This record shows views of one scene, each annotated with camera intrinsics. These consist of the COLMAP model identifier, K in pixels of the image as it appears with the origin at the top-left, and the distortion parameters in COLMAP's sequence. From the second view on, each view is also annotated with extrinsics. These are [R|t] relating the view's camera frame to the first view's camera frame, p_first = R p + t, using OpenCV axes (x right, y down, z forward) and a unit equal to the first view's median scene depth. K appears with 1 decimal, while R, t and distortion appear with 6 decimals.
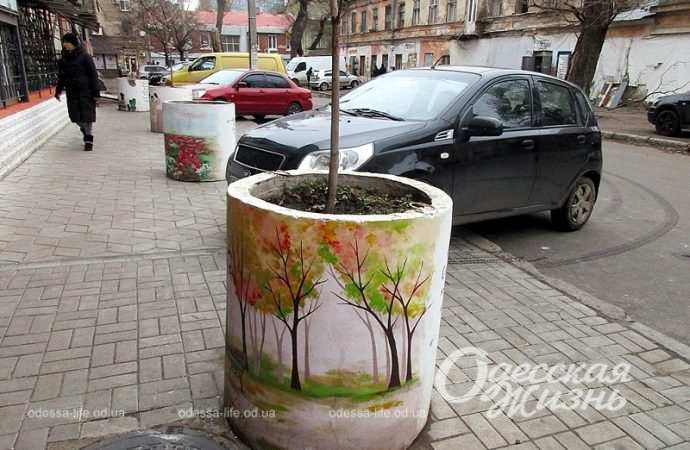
lens RADIAL K [[524.9, 0, 344.6], [0, 524.9, 225.8], [0, 0, 1]] dist [0.003849, 0.010412]
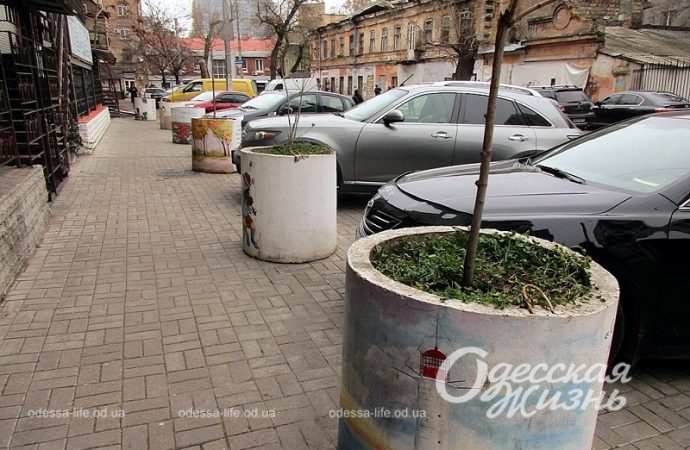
lens RADIAL K [[524.9, 0, 345.2], [0, 524.9, 225.2], [0, 0, 1]] dist [0.003849, 0.010412]
pose [[0.999819, -0.016320, 0.009817, 0.052909], [0.016650, 0.999265, -0.034539, 0.052138], [-0.009246, 0.034696, 0.999355, -0.178526]]
